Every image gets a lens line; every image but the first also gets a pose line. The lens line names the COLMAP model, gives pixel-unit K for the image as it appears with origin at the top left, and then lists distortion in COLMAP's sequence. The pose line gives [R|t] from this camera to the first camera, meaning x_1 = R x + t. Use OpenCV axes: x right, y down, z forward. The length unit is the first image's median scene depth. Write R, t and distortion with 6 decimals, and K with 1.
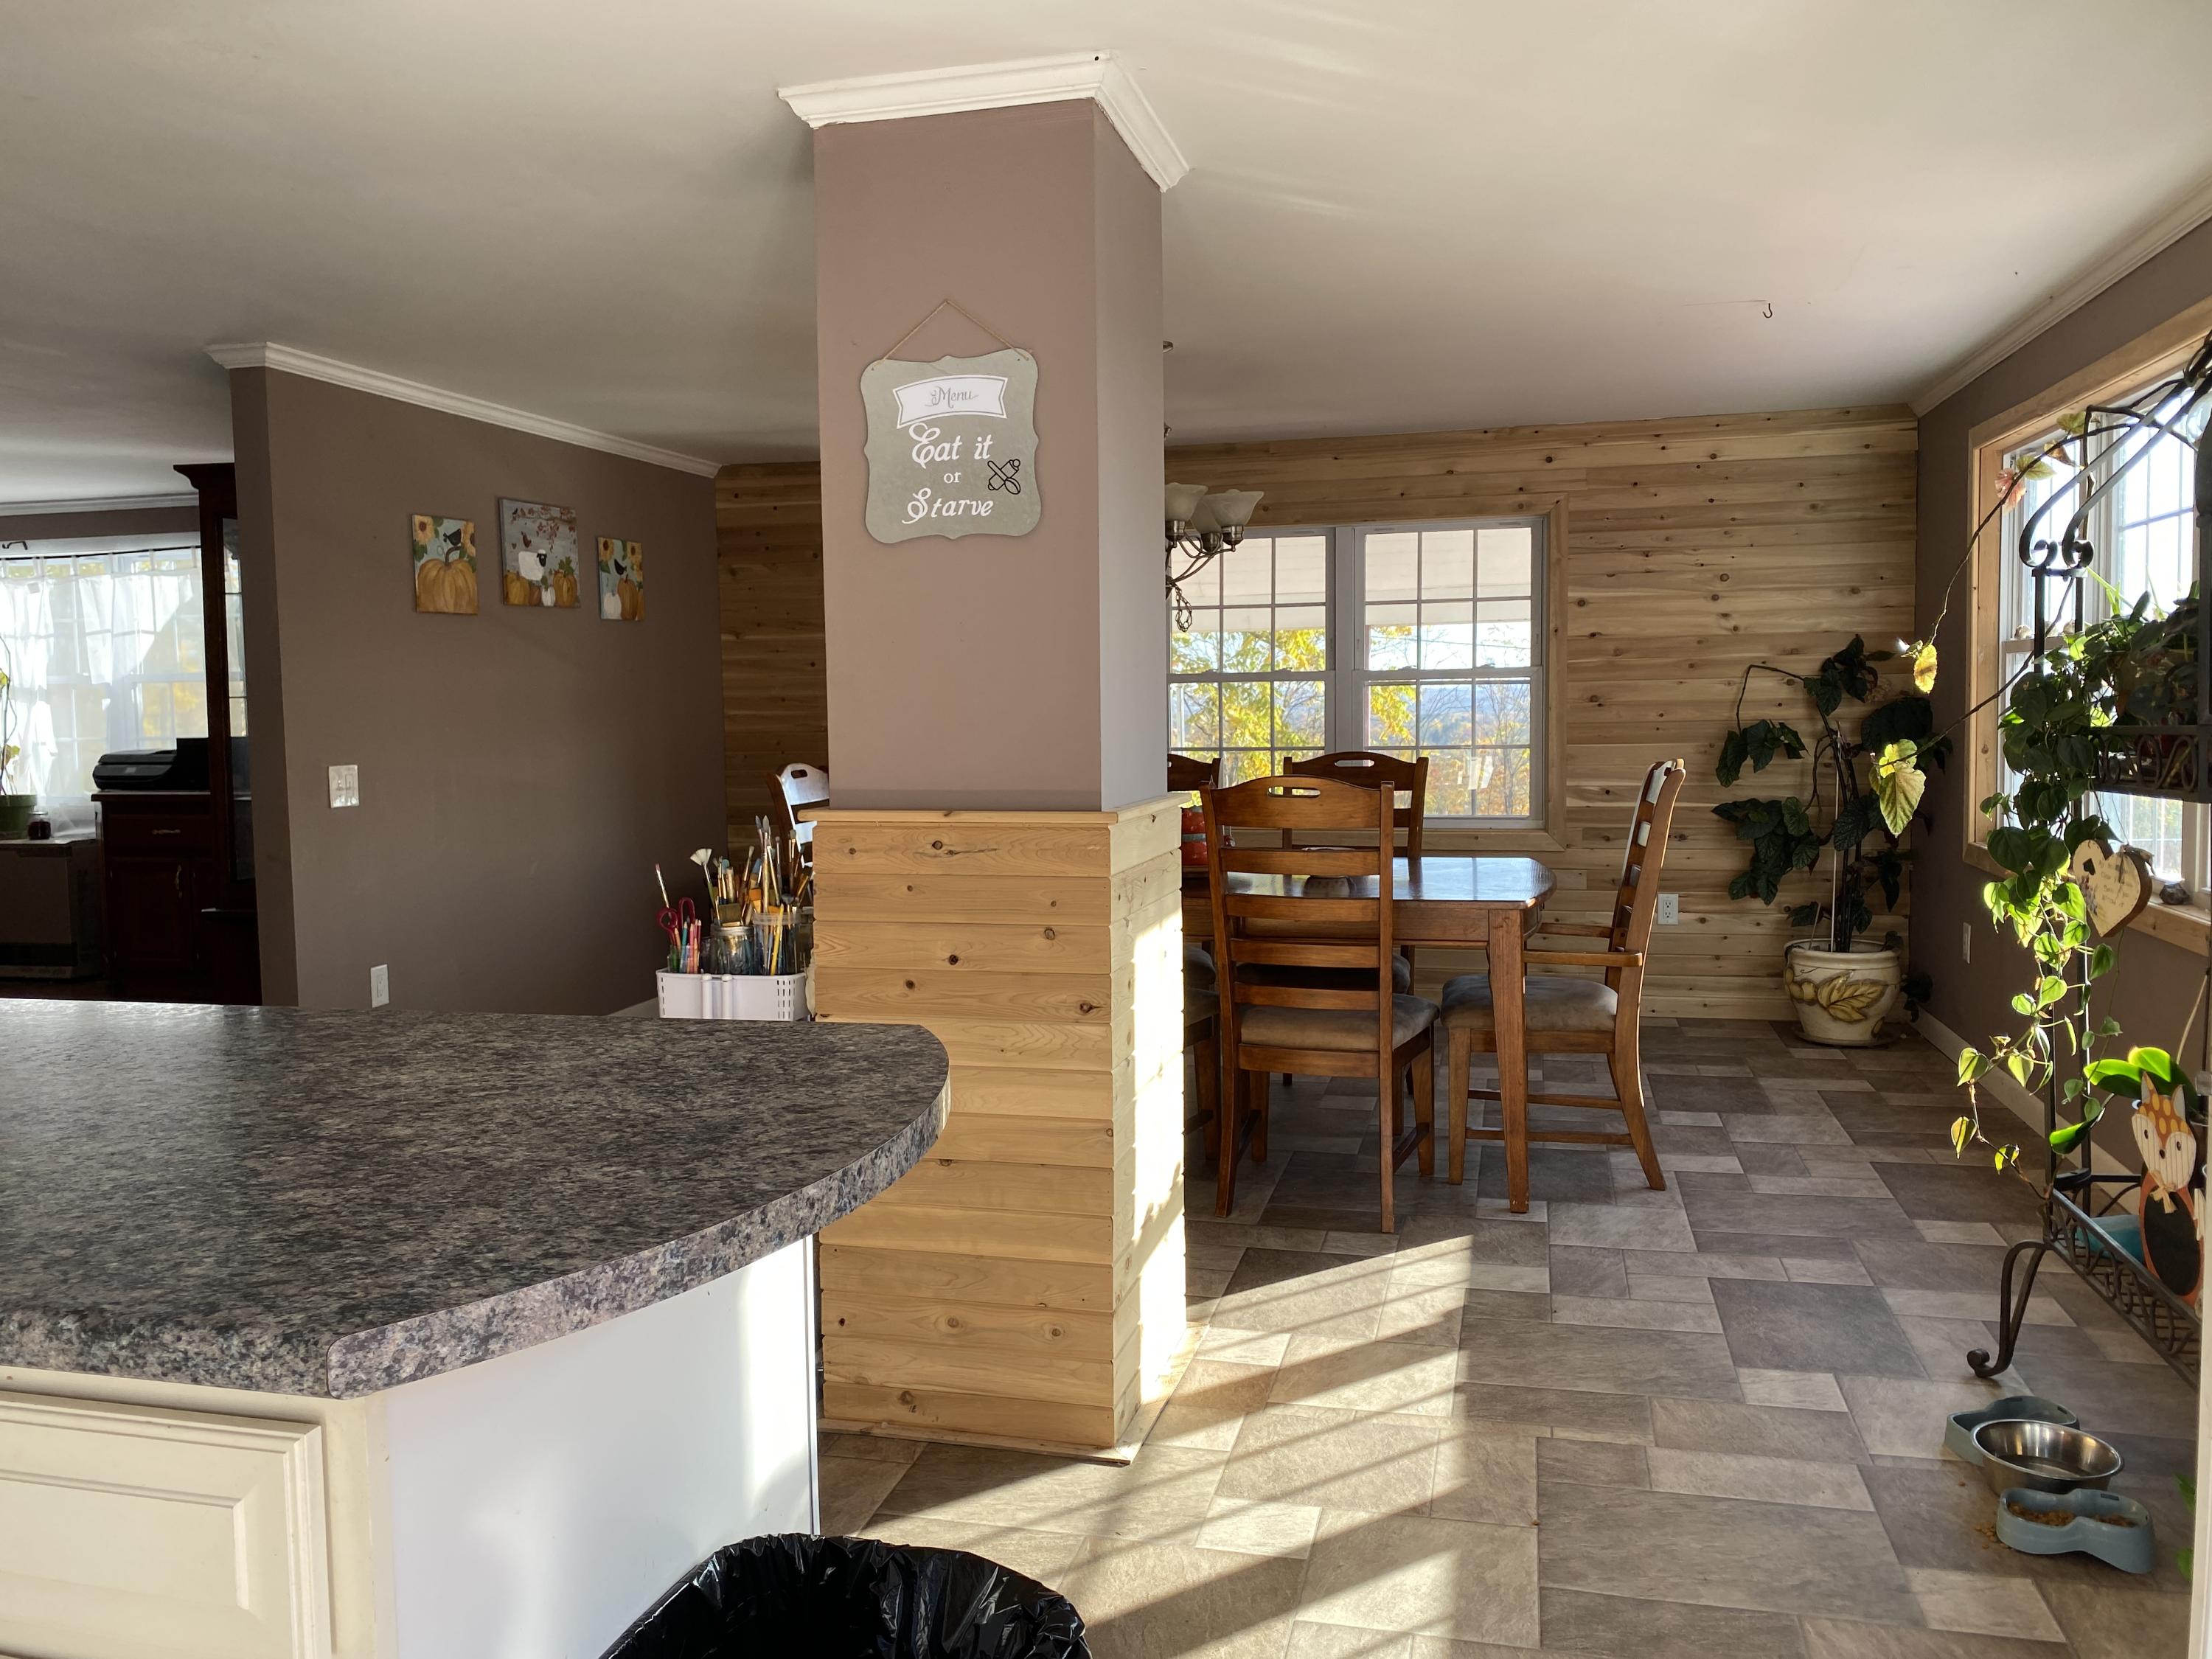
lens RADIAL K [[1703.6, 0, 1097.3], [0, 1703.6, 837.3], [0, 0, 1]] dist [0.003312, -0.007792]
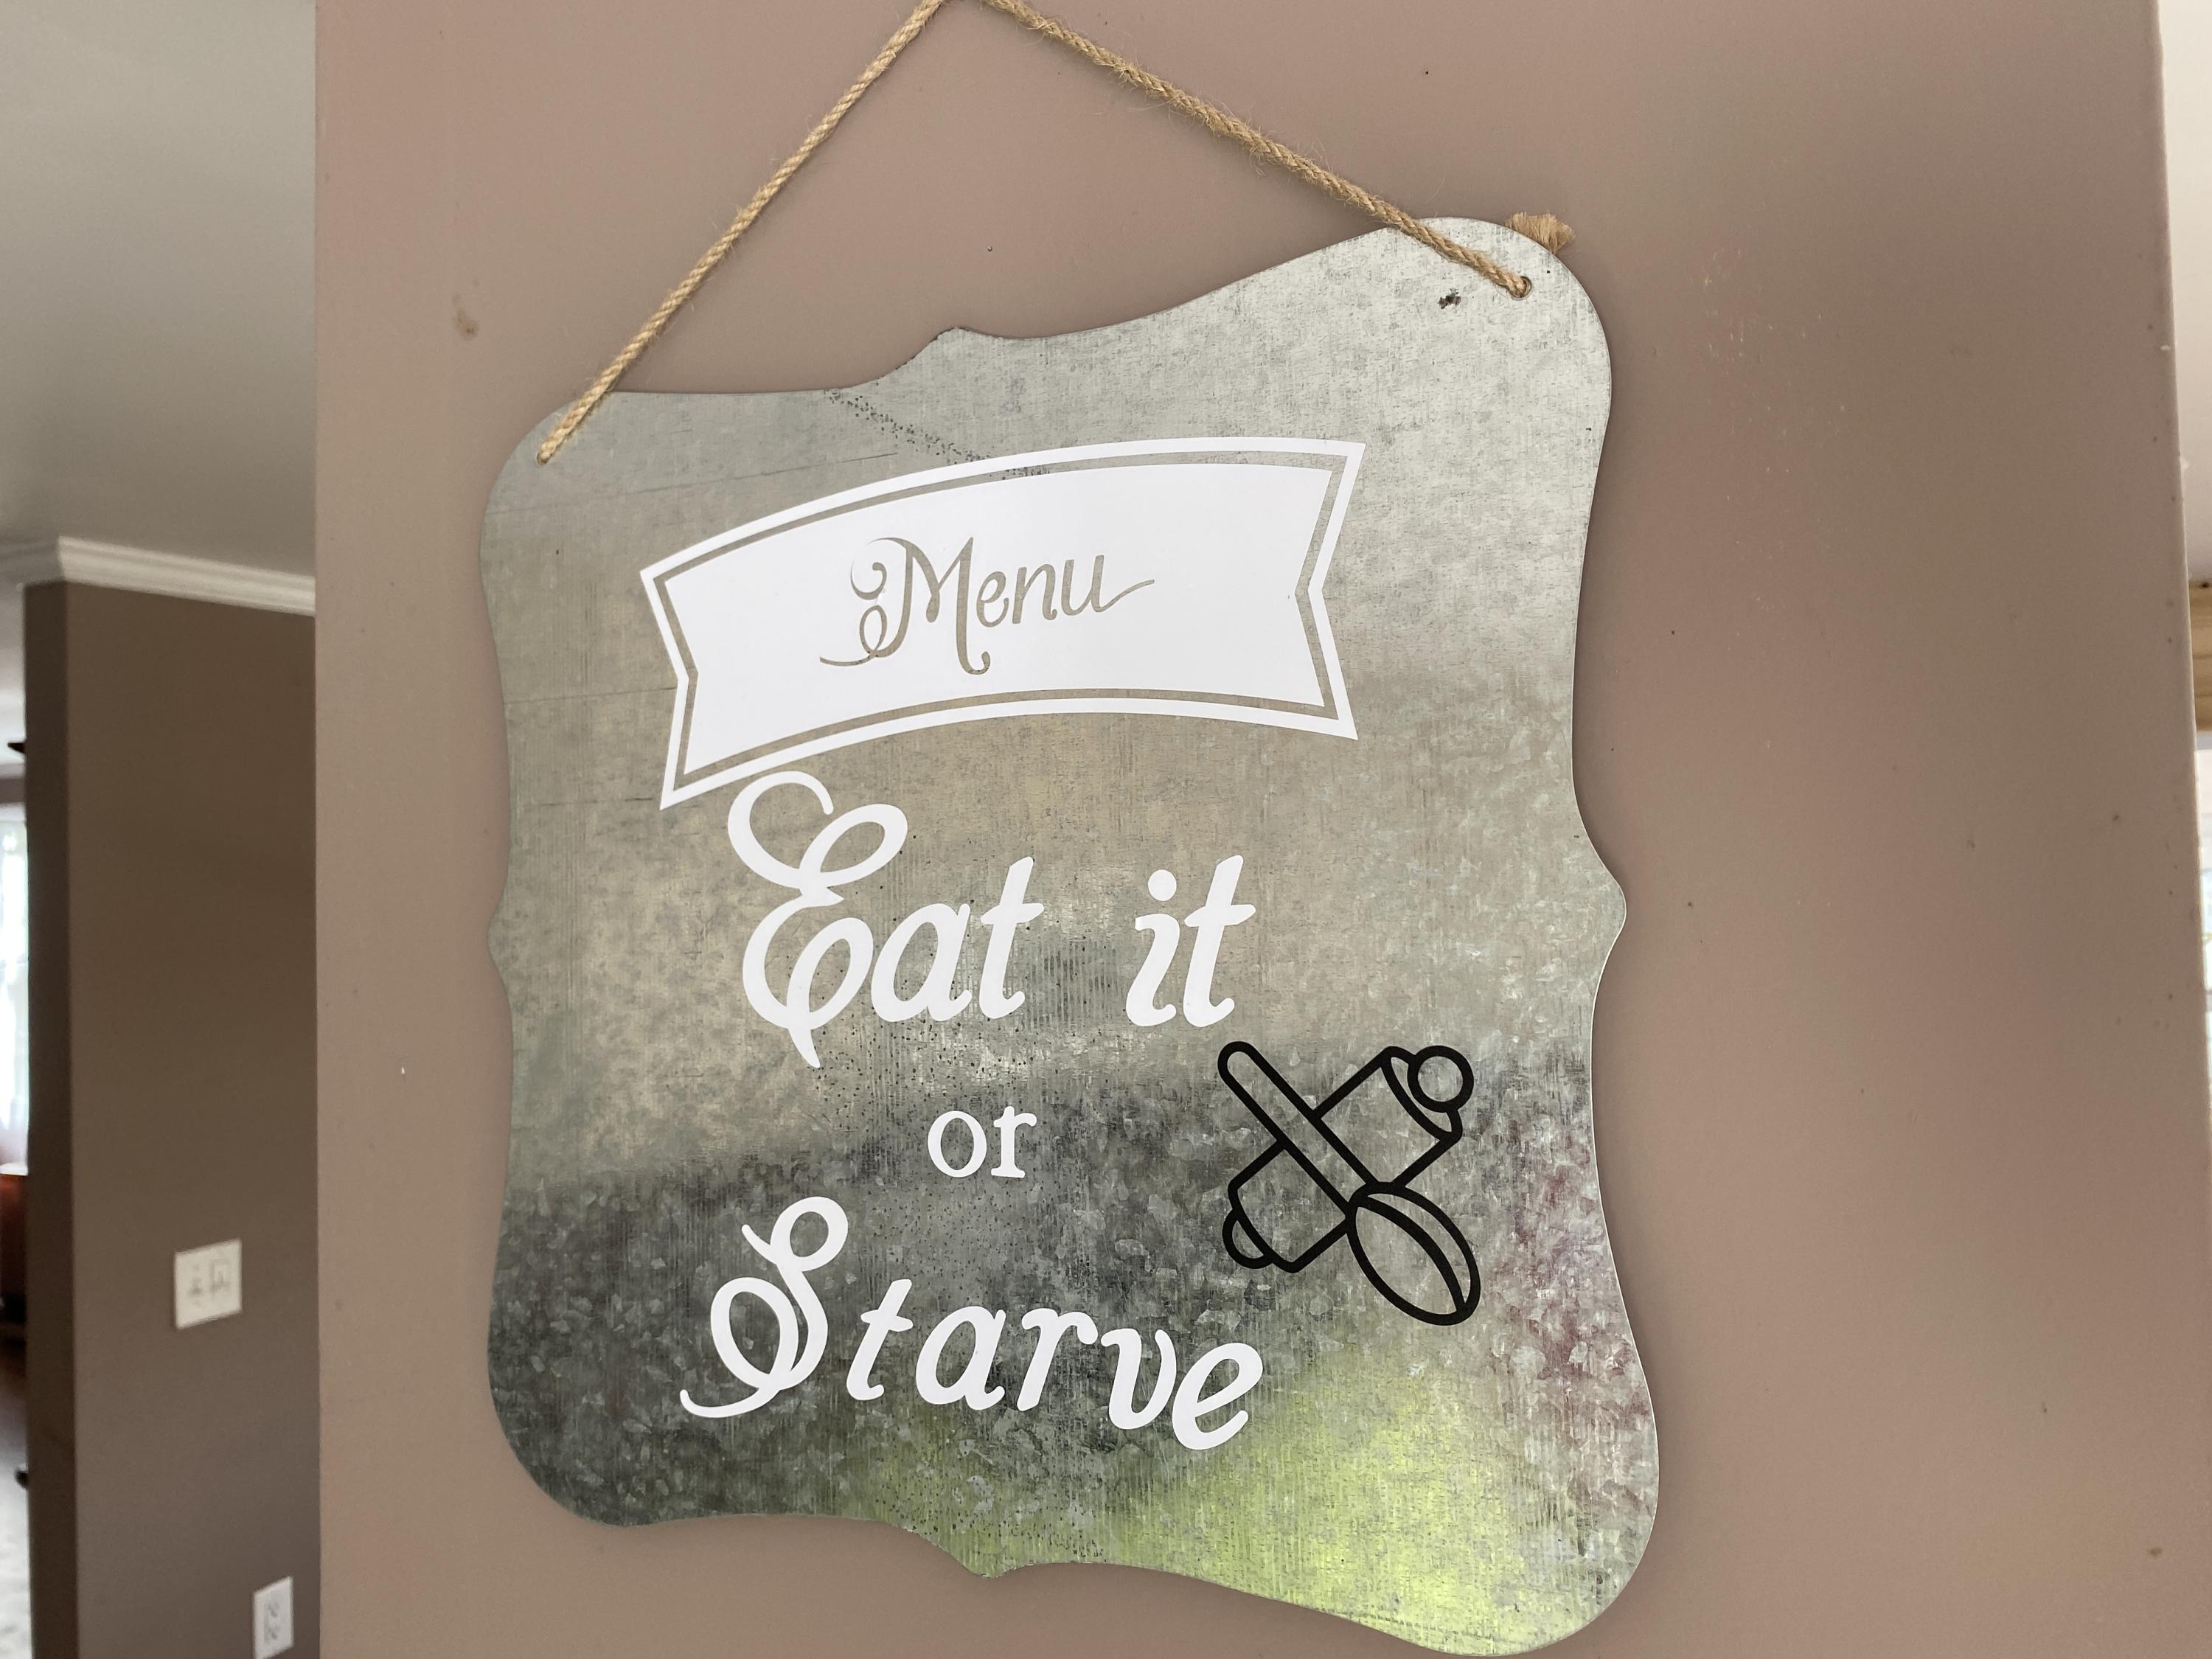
lens RADIAL K [[1703.6, 0, 1100.8], [0, 1703.6, 820.9], [0, 0, 1]] dist [0.003312, -0.007792]
pose [[0.976518, -0.012918, -0.215049, -0.040337], [-0.009109, 0.994832, -0.101127, -0.206977], [0.215244, 0.100711, 0.971353, 0.793778]]
